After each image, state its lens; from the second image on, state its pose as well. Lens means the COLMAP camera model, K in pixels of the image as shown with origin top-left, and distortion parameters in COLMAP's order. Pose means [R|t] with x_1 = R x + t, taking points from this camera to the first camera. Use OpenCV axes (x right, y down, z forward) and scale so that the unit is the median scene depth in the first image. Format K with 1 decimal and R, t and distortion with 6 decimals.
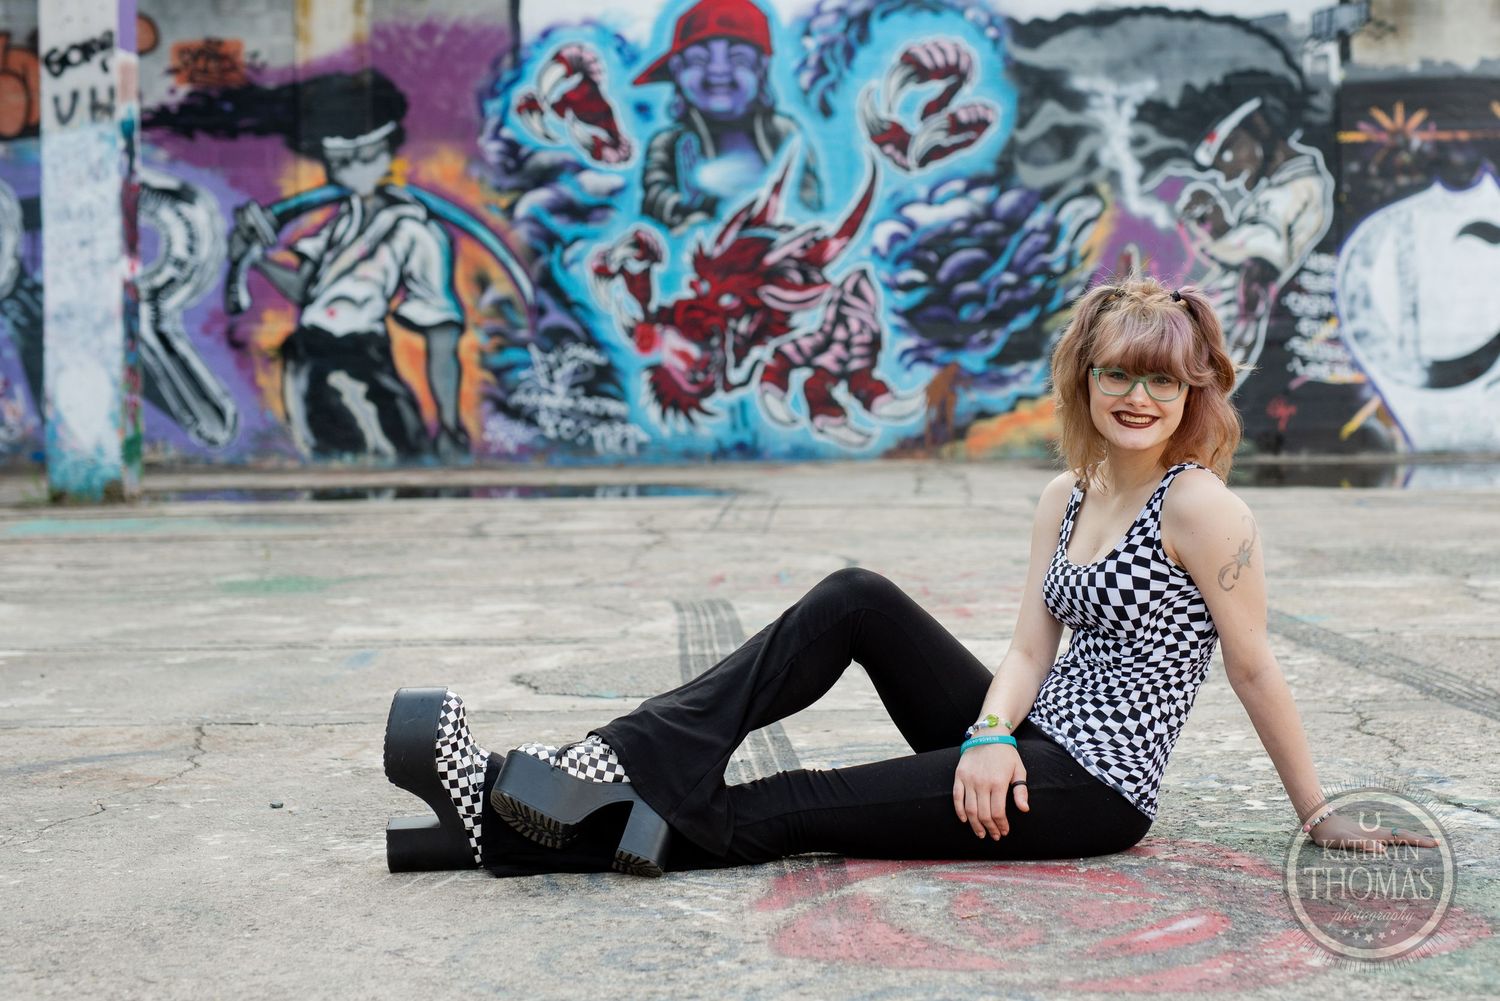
lens RADIAL K [[2692.7, 0, 876.5], [0, 2692.7, 431.6], [0, 0, 1]] dist [-0.012872, -0.004367]
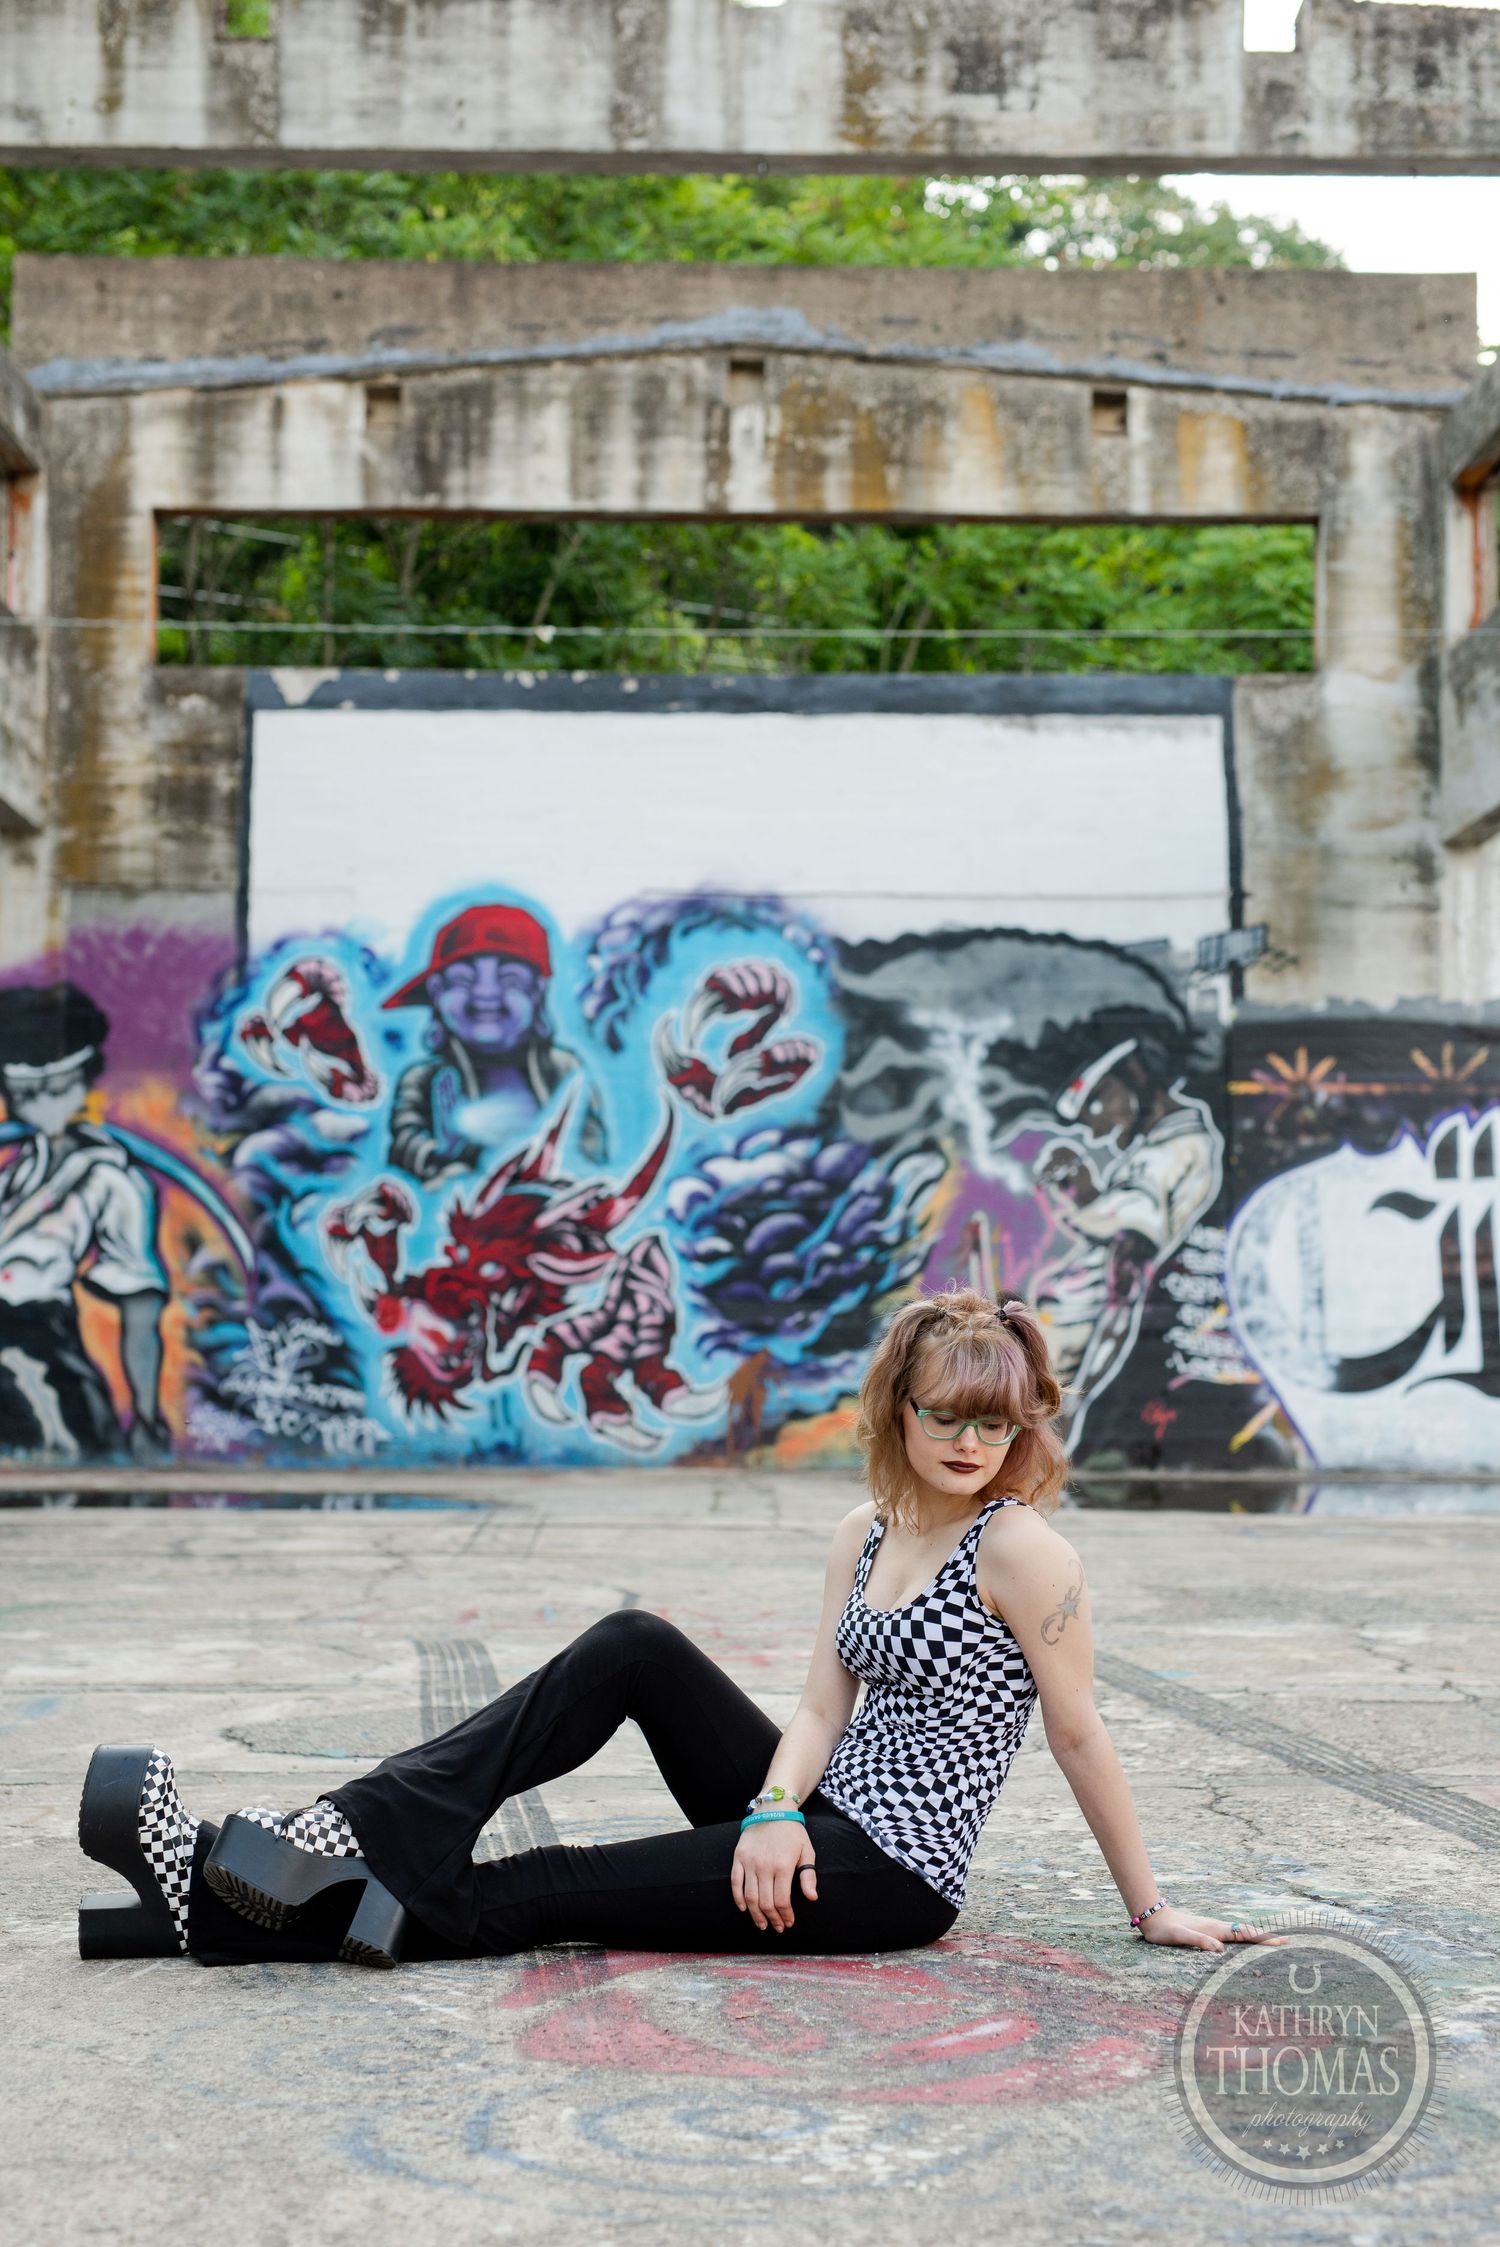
lens RADIAL K [[3269.1, 0, 750.0], [0, 3269.1, 1123.5], [0, 0, 1]] dist [-0.013149, 0.043224]
pose [[0.999542, 0.019432, 0.023219, 0.000159], [-0.017157, 0.995382, -0.094450, -0.000263], [-0.024947, 0.094008, 0.995259, -0.002437]]
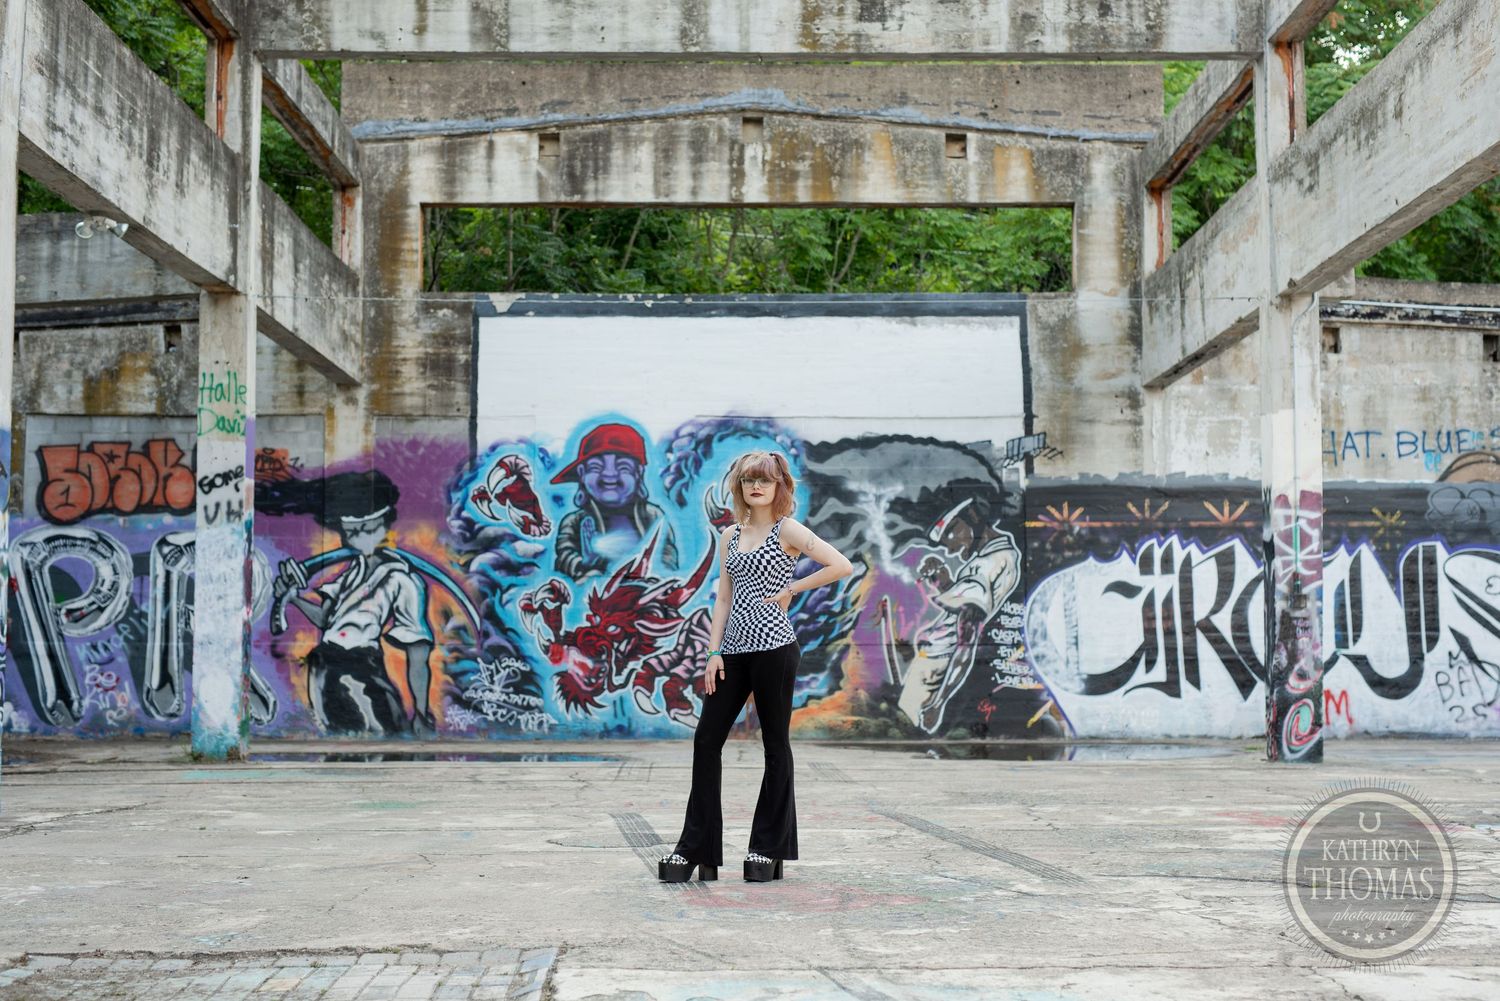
lens RADIAL K [[2280.9, 0, 753.1], [0, 2280.9, 484.3], [0, 0, 1]] dist [-0.013730, 0.074694]
pose [[0.999739, 0.012672, 0.019006, -0.003190], [-0.010705, 0.994905, -0.100247, -0.003141], [-0.020180, 0.100017, 0.994781, -0.254629]]
